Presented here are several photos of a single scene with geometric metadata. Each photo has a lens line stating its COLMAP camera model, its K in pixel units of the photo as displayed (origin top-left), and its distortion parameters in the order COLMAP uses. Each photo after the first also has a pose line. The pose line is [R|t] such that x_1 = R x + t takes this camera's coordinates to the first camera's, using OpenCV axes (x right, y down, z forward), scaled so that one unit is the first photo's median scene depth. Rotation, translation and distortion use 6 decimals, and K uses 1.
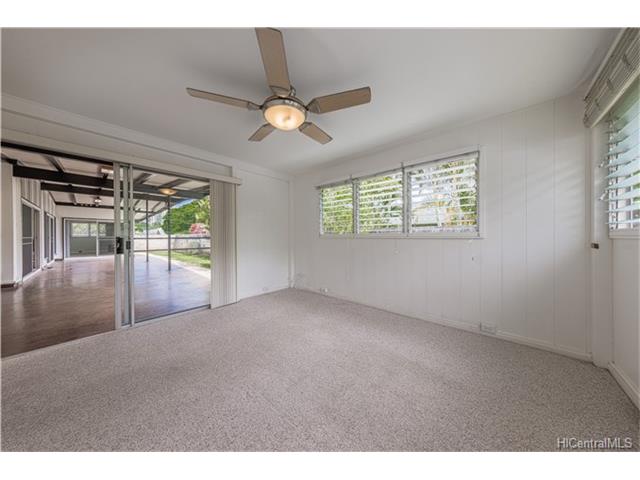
lens RADIAL K [[203.9, 0, 317.9], [0, 203.9, 239.5], [0, 0, 1]] dist [0.001158, 0.000038]
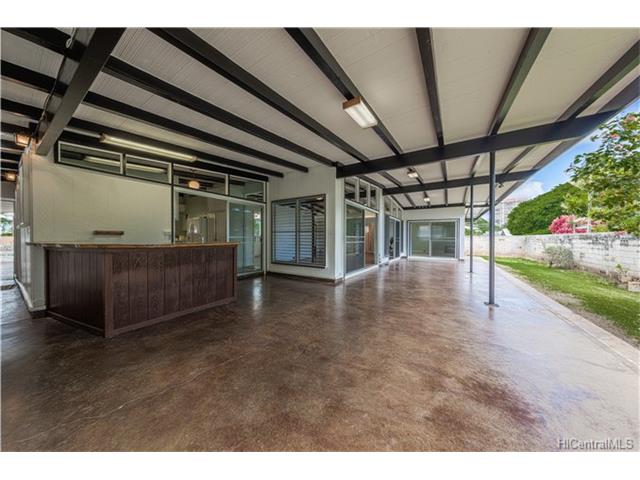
lens RADIAL K [[203.9, 0, 317.9], [0, 203.9, 239.5], [0, 0, 1]] dist [0.001158, 0.000038]
pose [[0.161323, 0.006564, -0.986880, -0.208634], [-0.017734, 0.999836, 0.003751, 0.002805], [0.986742, 0.016896, 0.161413, 0.334337]]
